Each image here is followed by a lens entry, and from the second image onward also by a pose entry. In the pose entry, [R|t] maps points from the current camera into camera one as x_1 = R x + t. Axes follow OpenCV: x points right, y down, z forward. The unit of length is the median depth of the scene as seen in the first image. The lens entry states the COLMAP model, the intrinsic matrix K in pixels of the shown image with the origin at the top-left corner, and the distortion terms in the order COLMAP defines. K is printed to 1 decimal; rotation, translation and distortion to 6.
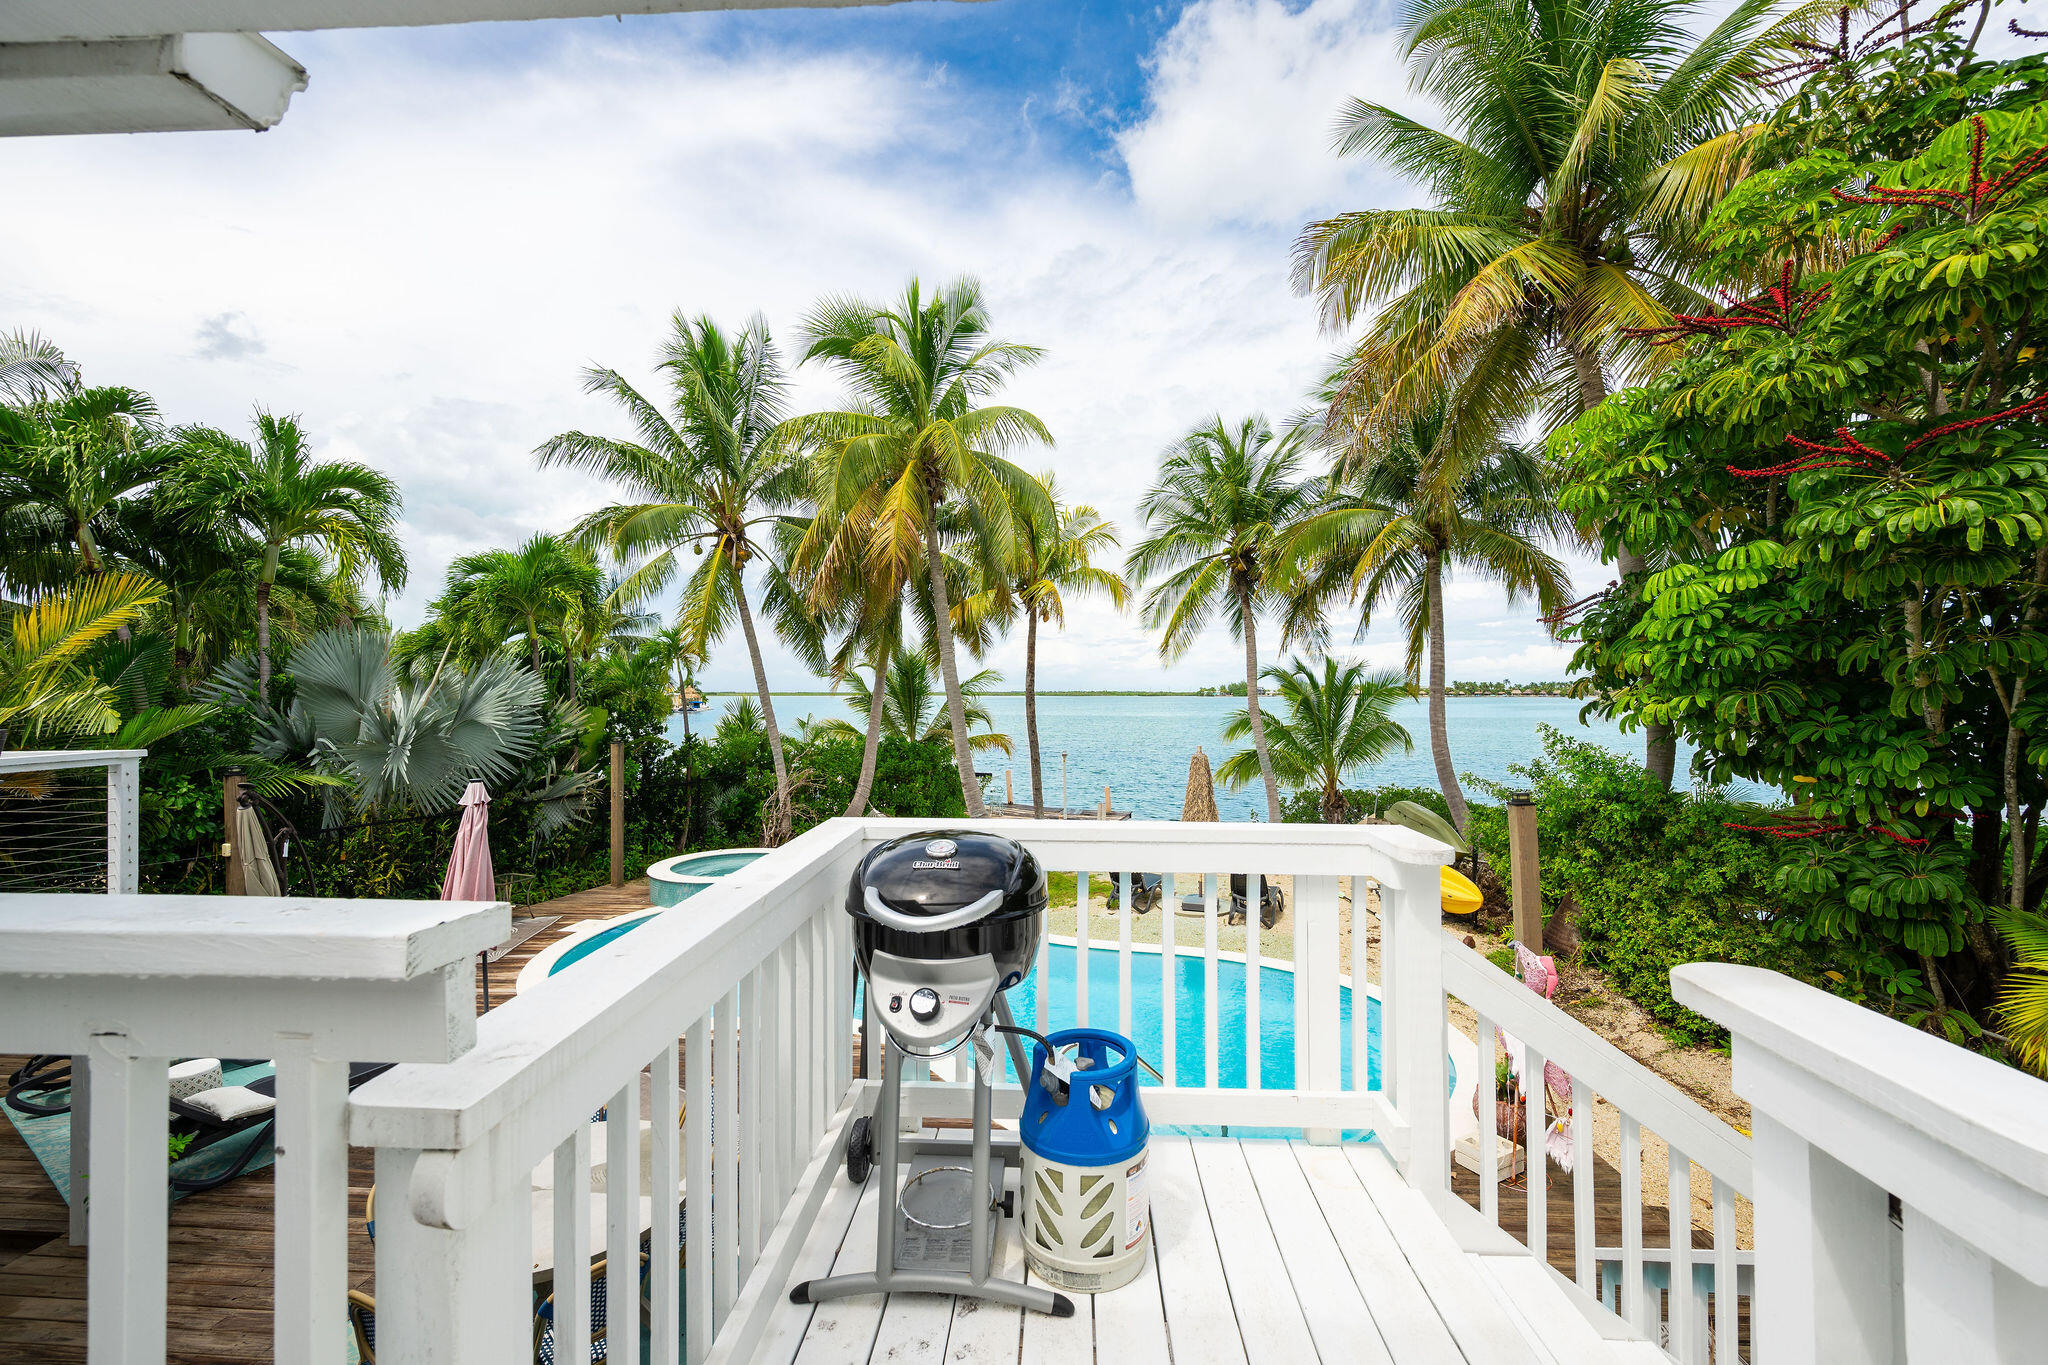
lens RADIAL K [[807.1, 0, 1030.0], [0, 807.1, 690.2], [0, 0, 1]] dist [-0.000807, 0.000308]
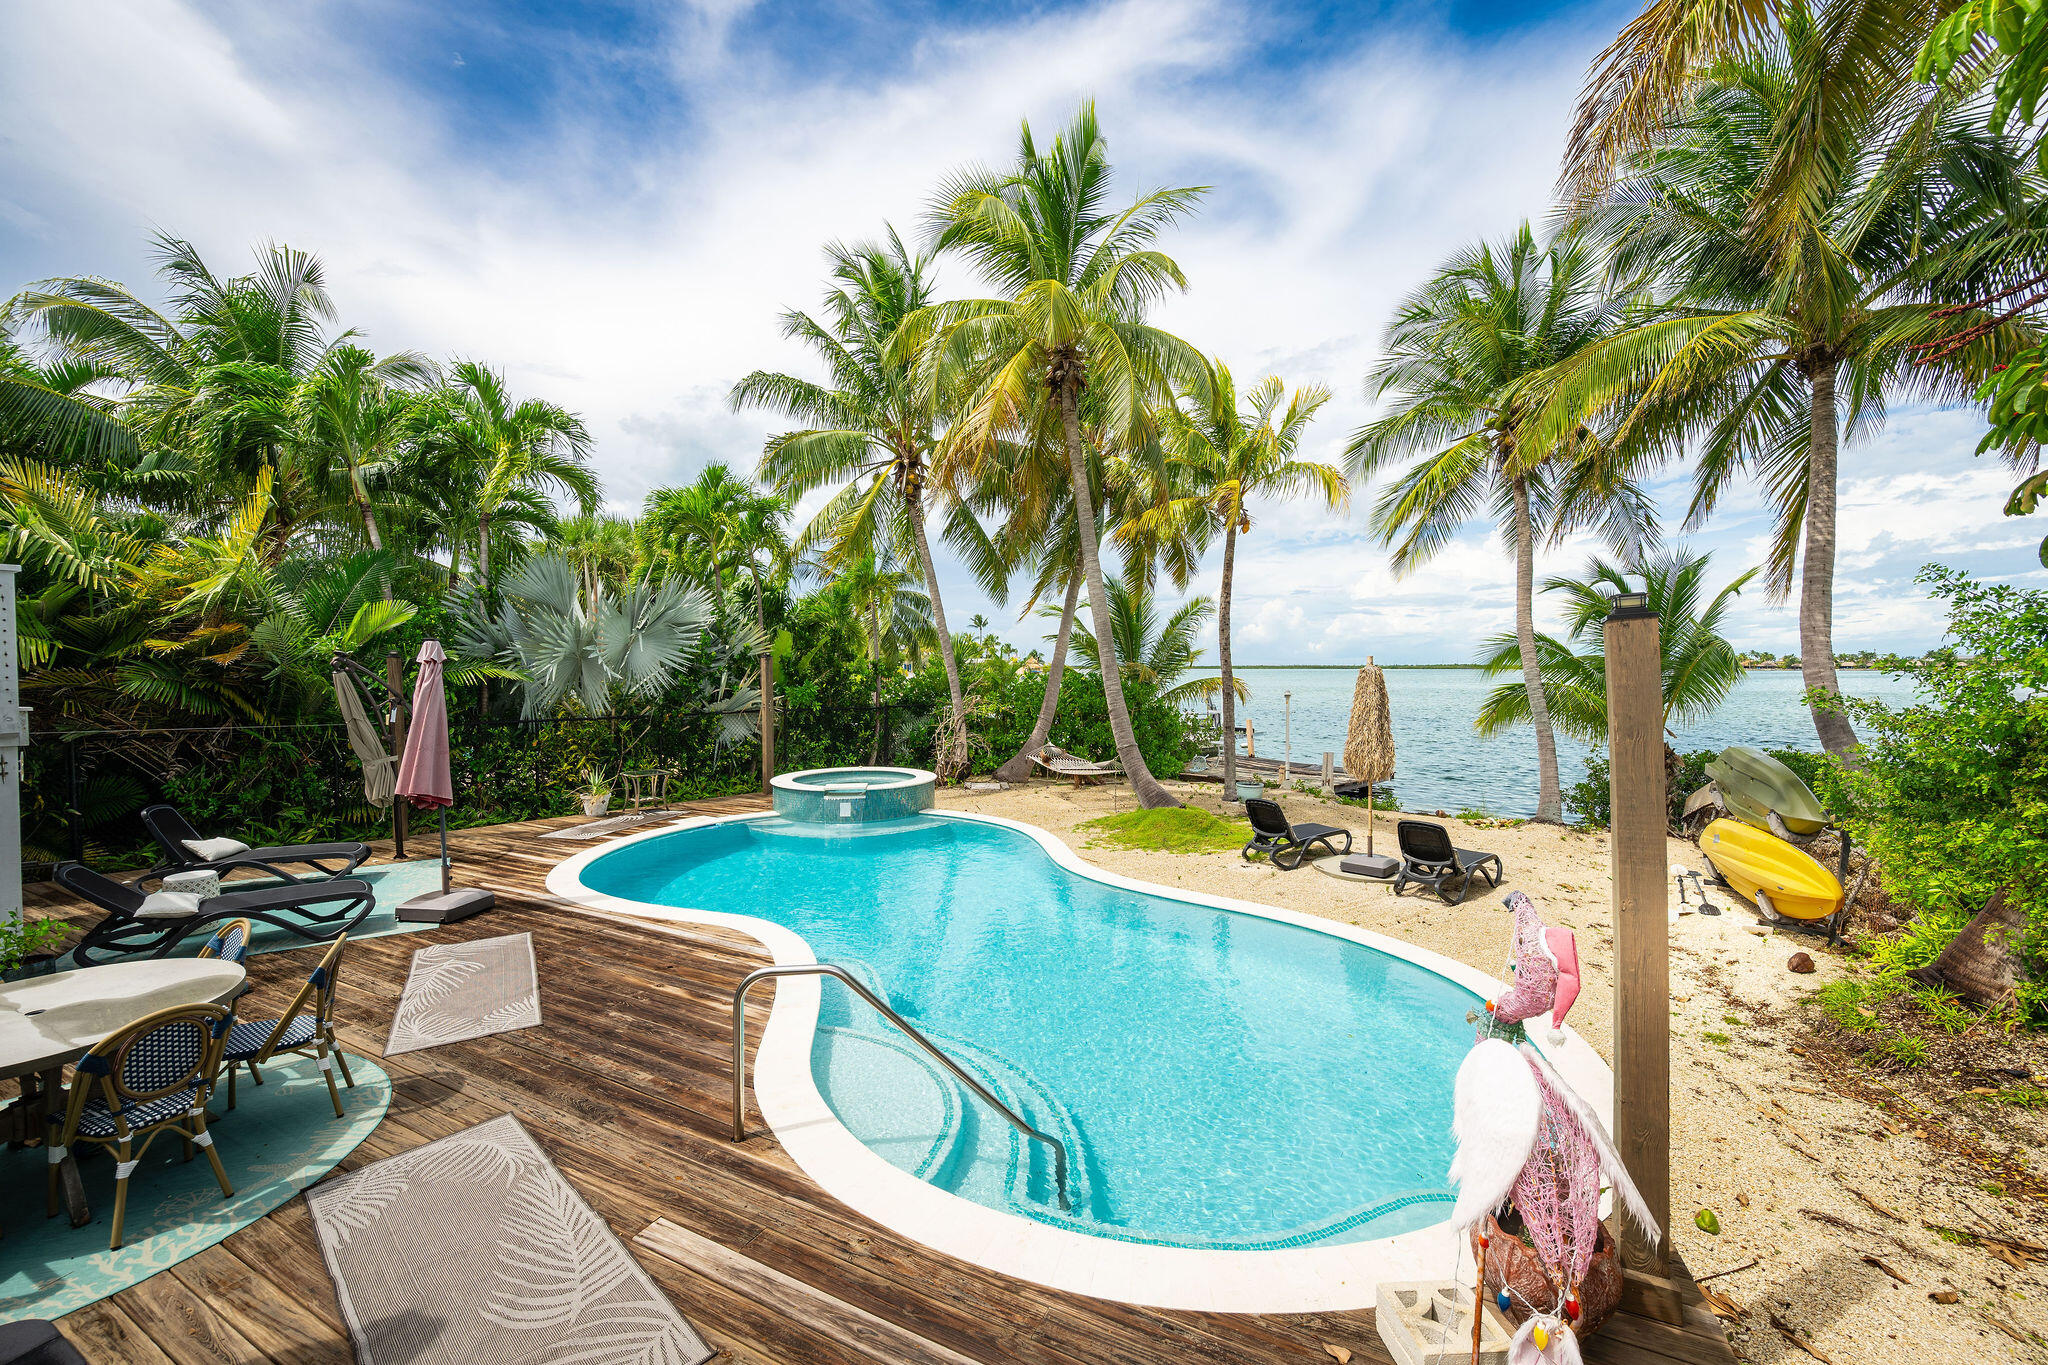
lens RADIAL K [[784.5, 0, 1020.2], [0, 784.5, 682.0], [0, 0, 1]] dist [-0.001676, -0.000131]
pose [[0.917844, 0.009450, -0.396829, 0.171570], [0.000402, 0.999694, 0.024737, 0.065751], [0.396941, -0.022864, 0.917559, 0.181021]]
